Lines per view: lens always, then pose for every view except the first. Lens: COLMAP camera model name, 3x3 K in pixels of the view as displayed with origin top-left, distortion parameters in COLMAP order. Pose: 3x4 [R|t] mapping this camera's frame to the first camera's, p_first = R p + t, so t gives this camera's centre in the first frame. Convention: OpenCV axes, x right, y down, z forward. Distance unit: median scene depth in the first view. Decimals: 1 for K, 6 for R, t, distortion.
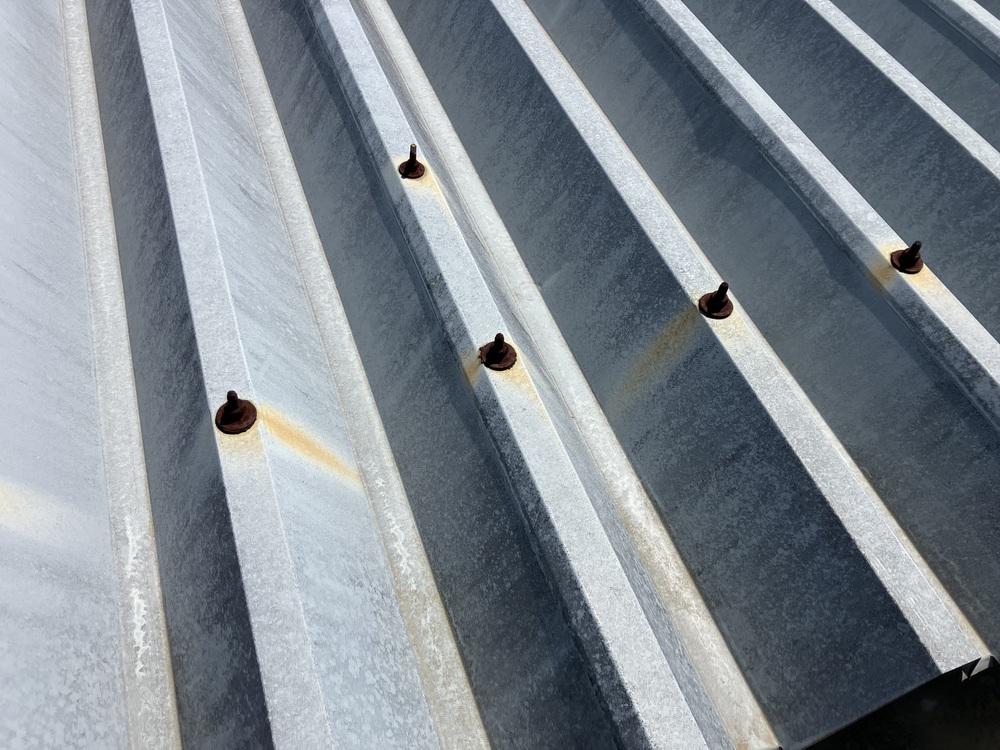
lens RADIAL K [[795.7, 0, 500.0], [0, 795.7, 375.0], [0, 0, 1]] dist [0.002053, -0.006898]
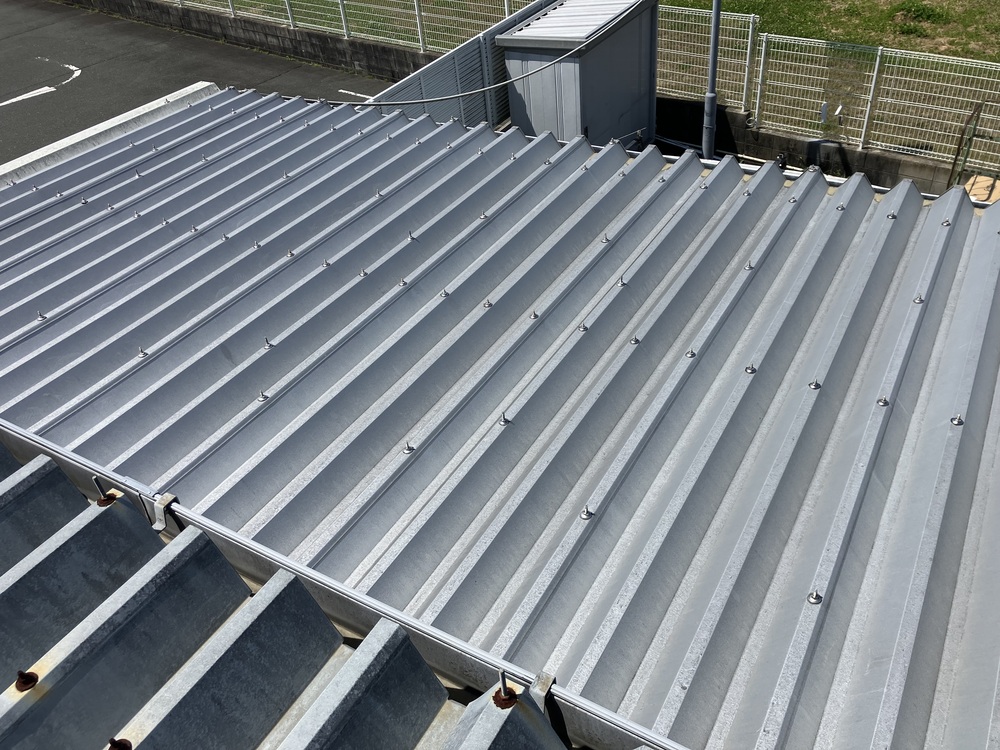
lens RADIAL K [[795.7, 0, 500.0], [0, 795.7, 375.0], [0, 0, 1]] dist [0.002053, -0.006898]
pose [[-0.646092, -0.481196, 0.592466, -0.825340], [0.620103, 0.121648, 0.775032, -0.996229], [-0.445014, 0.868131, 0.219796, -0.287300]]
